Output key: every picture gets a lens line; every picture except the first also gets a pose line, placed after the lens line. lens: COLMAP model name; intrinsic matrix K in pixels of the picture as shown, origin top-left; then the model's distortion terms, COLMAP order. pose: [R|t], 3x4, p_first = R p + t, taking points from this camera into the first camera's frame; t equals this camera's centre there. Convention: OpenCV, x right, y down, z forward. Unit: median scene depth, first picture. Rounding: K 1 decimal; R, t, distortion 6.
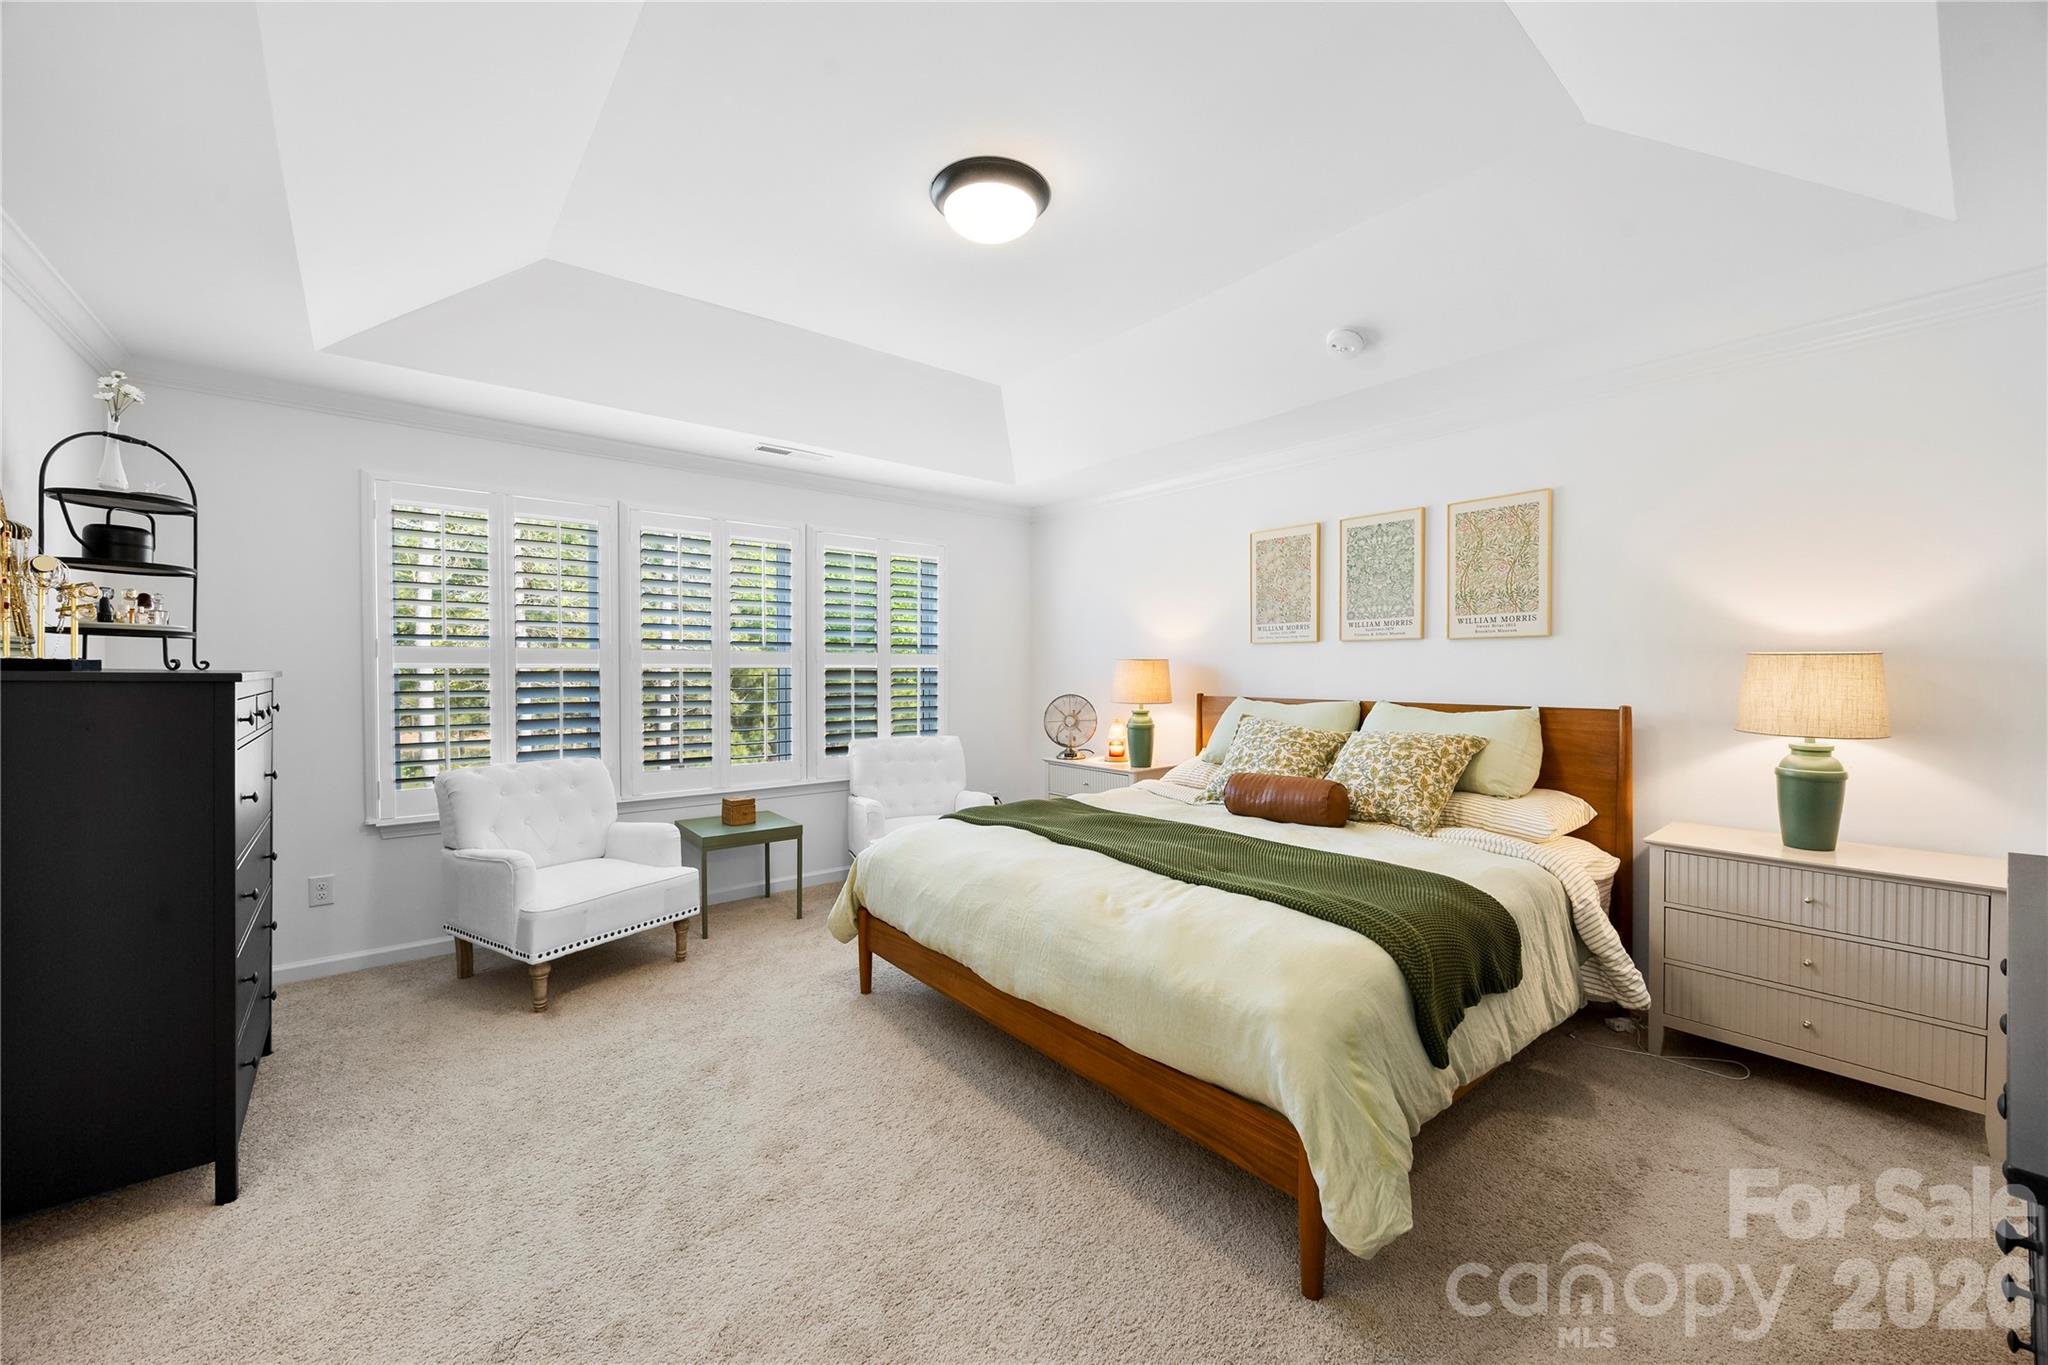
lens RADIAL K [[797.6, 0, 1014.2], [0, 797.6, 672.4], [0, 0, 1]] dist [0.007190, -0.001942]
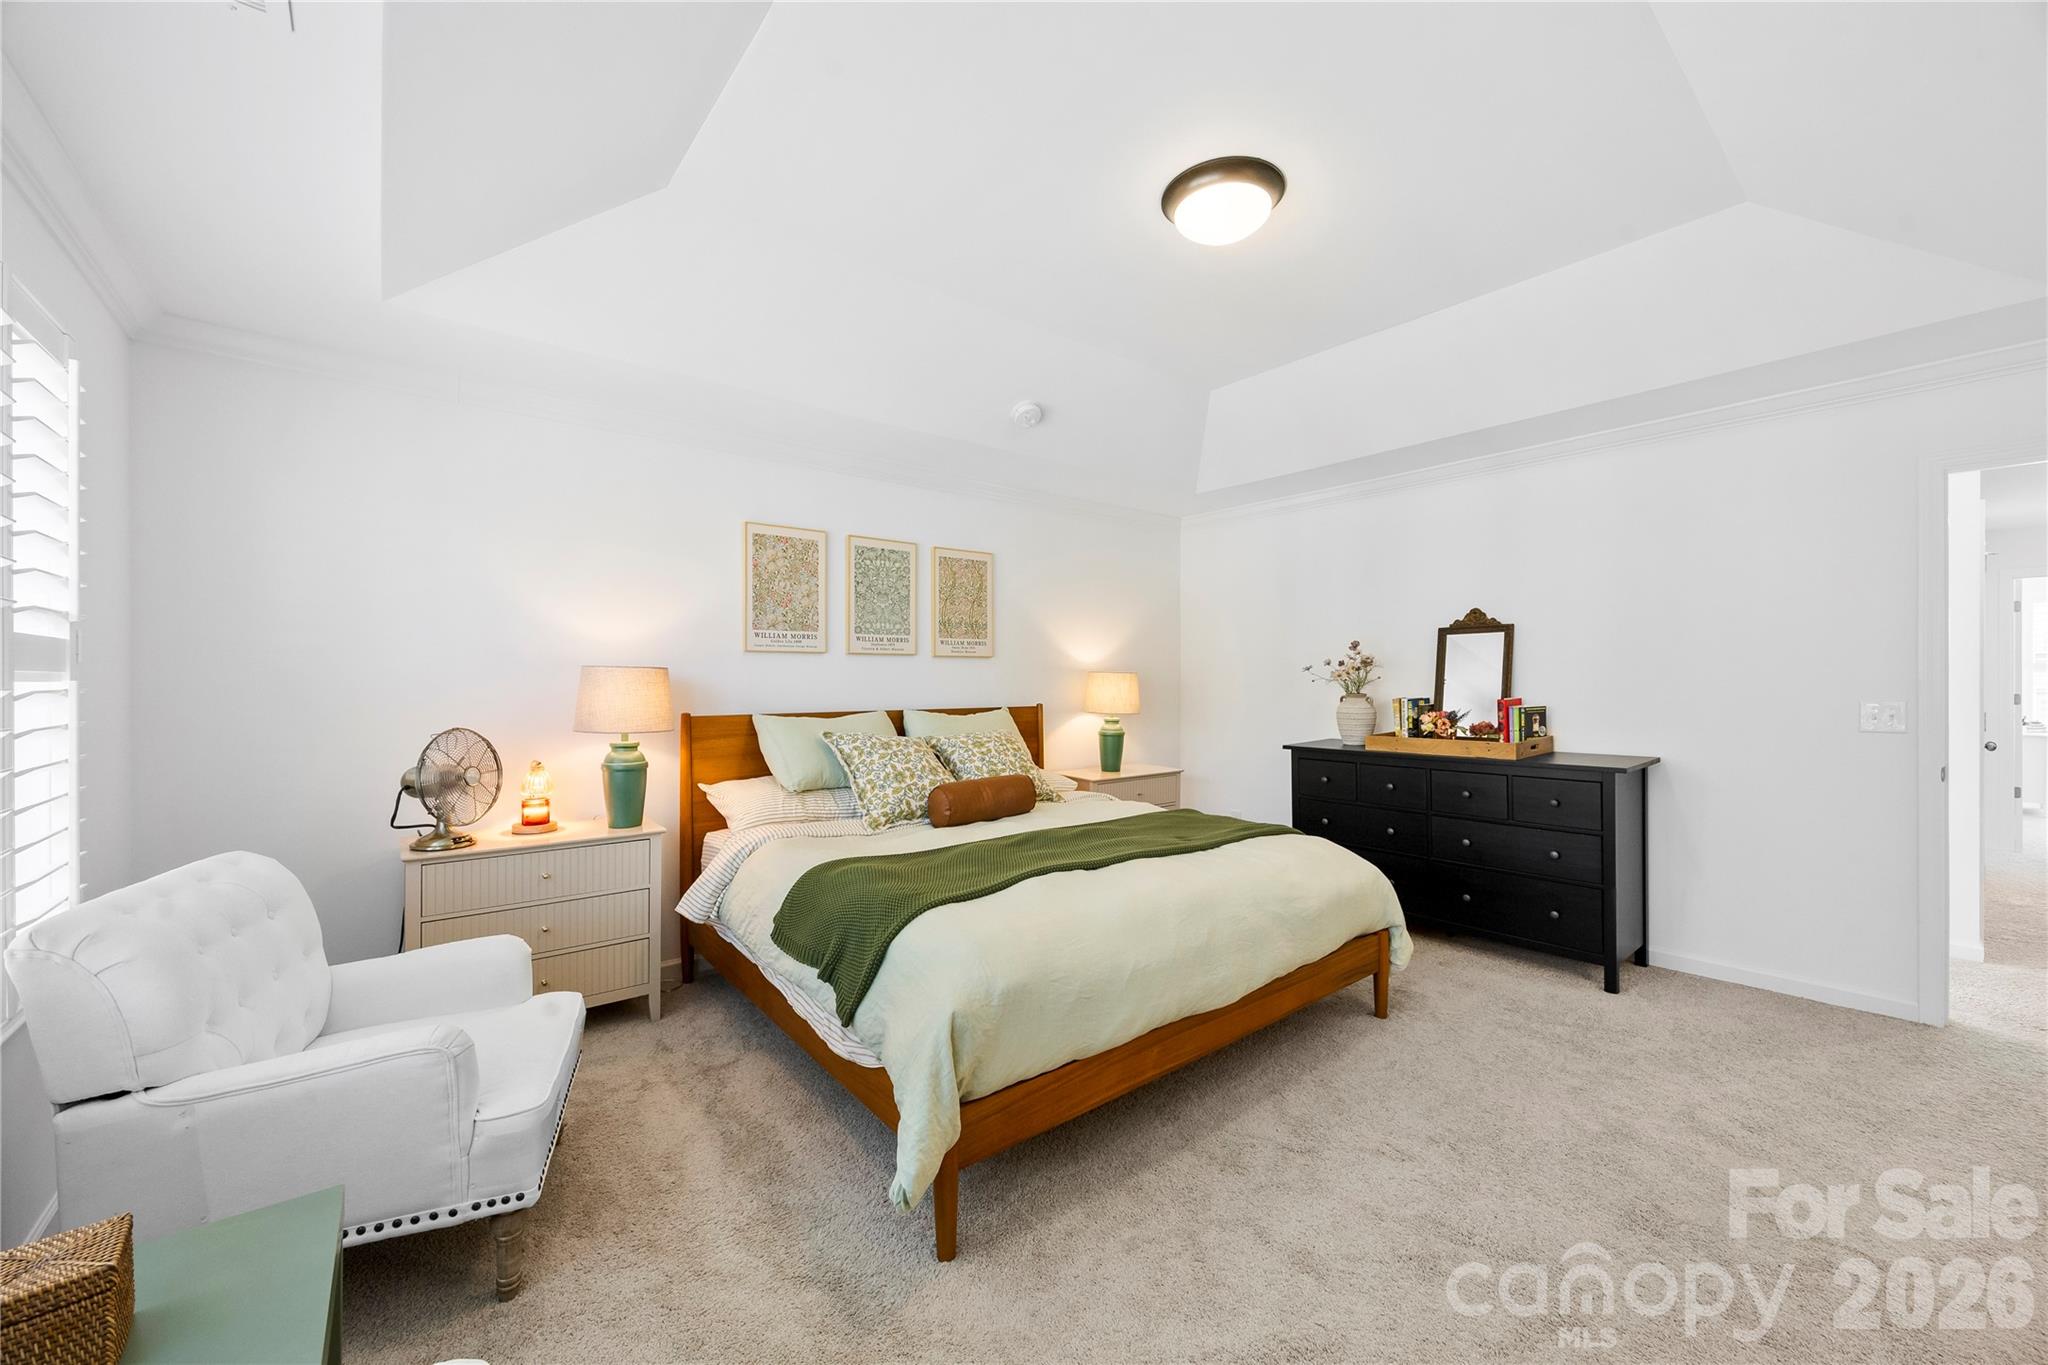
lens RADIAL K [[797.6, 0, 1044.3], [0, 797.6, 683.2], [0, 0, 1]] dist [0.007190, -0.001942]
pose [[-0.016276, -0.002105, 0.999865, -0.638400], [0.007629, 0.999968, 0.002229, -0.001872], [-0.999838, 0.007664, -0.016259, 0.793998]]
